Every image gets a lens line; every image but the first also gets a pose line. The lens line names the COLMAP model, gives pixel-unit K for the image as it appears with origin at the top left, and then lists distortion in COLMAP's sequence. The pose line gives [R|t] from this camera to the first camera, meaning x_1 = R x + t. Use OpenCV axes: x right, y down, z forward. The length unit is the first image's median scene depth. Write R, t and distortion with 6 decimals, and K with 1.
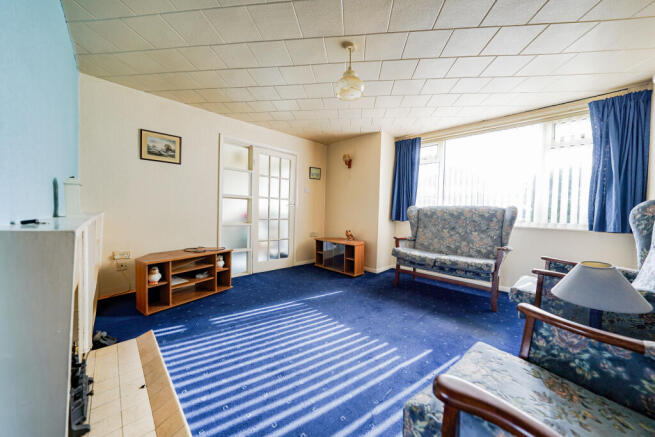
lens RADIAL K [[228.2, 0, 327.8], [0, 228.2, 224.1], [0, 0, 1]] dist [-0.010040, -0.000206]
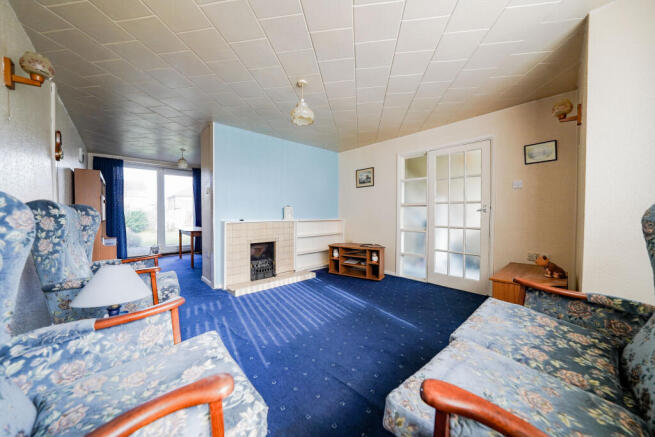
lens RADIAL K [[228.2, 0, 327.8], [0, 228.2, 224.1], [0, 0, 1]] dist [-0.010040, -0.000206]
pose [[-0.019088, 0.022098, -0.999574, 0.895492], [-0.061817, 0.997817, 0.023239, -0.037509], [0.997905, 0.062234, -0.017680, 0.814219]]
